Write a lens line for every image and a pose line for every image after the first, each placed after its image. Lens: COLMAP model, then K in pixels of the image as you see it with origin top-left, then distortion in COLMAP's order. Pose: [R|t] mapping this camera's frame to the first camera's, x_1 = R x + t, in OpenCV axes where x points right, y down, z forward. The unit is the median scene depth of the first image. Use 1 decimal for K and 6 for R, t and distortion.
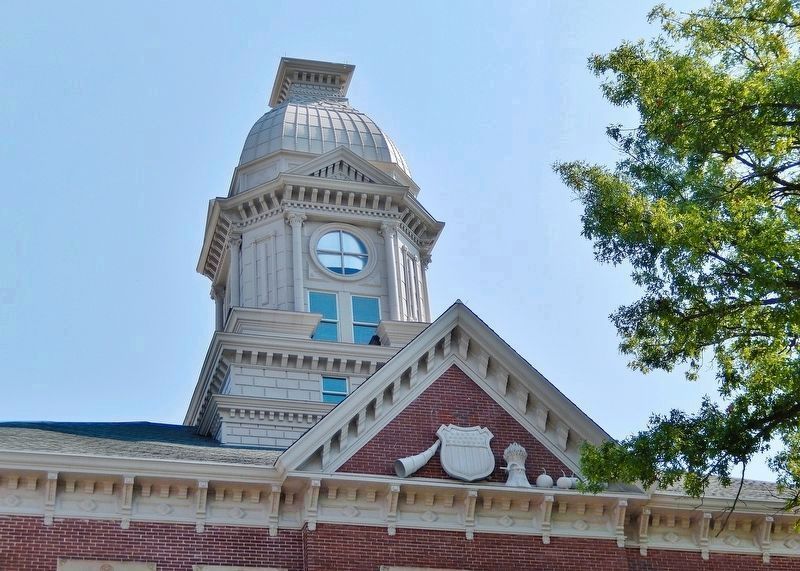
lens RADIAL K [[1621.0, 0, 397.6], [0, 1621.0, 286.7], [0, 0, 1]] dist [-0.025396, 0.000000]
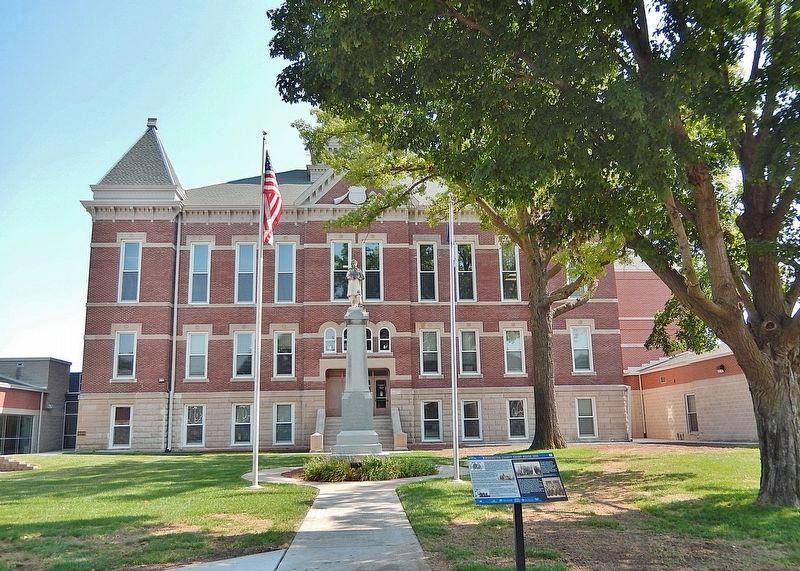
lens RADIAL K [[774.4, 0, 401.8], [0, 774.4, 282.9], [0, 0, 1]] dist [0.001018, 0.000000]
pose [[0.975150, 0.005728, -0.221472, 0.459736], [0.077805, 0.927138, 0.366554, -0.284086], [0.207435, -0.374676, 0.903653, -0.416807]]
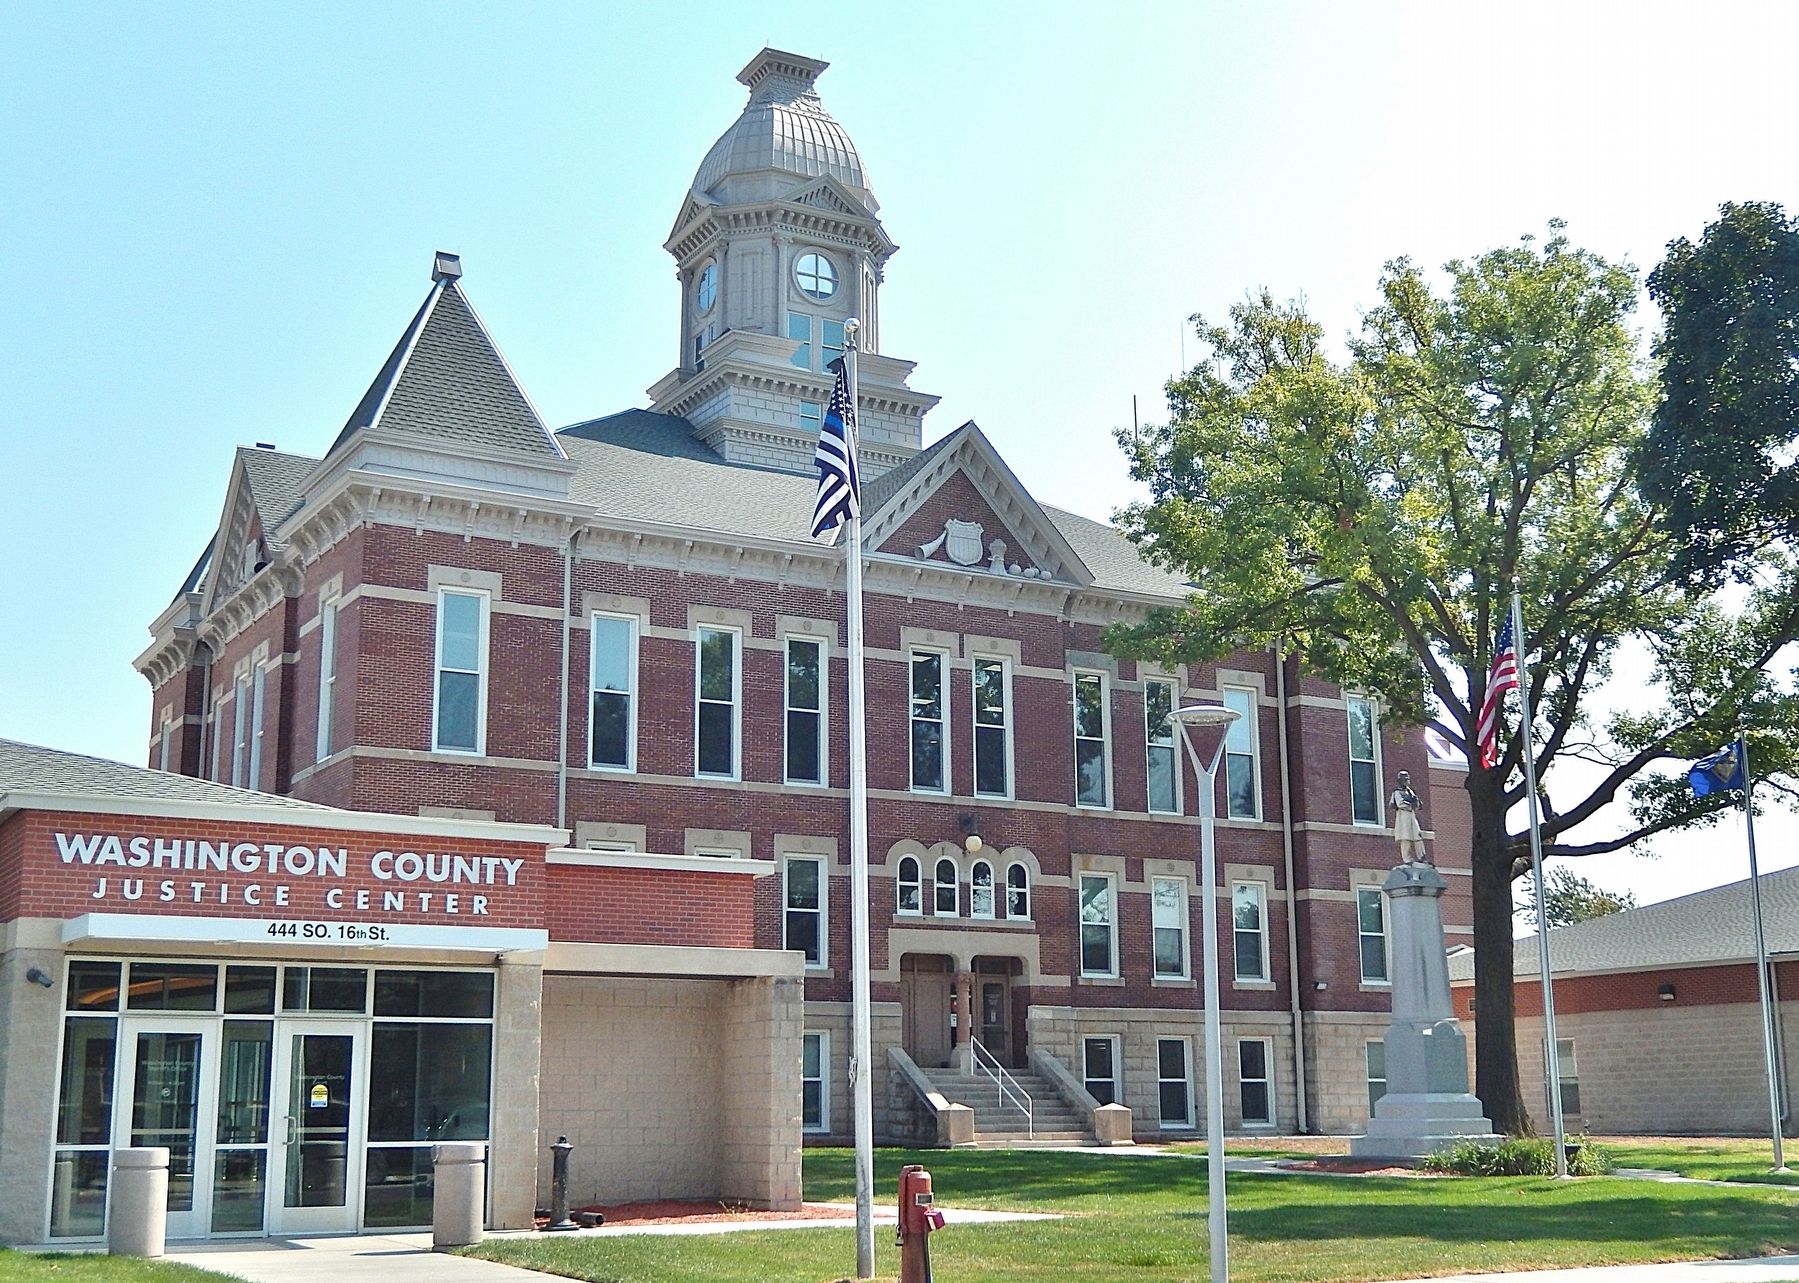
lens RADIAL K [[2190.1, 0, 900.1], [0, 2190.1, 642.9], [0, 0, 1]] dist [-0.031862, 0.000000]
pose [[0.968007, 0.112693, 0.224194, -0.402203], [-0.181865, 0.930679, 0.317428, -0.382766], [-0.172881, -0.348046, 0.921399, -0.688480]]
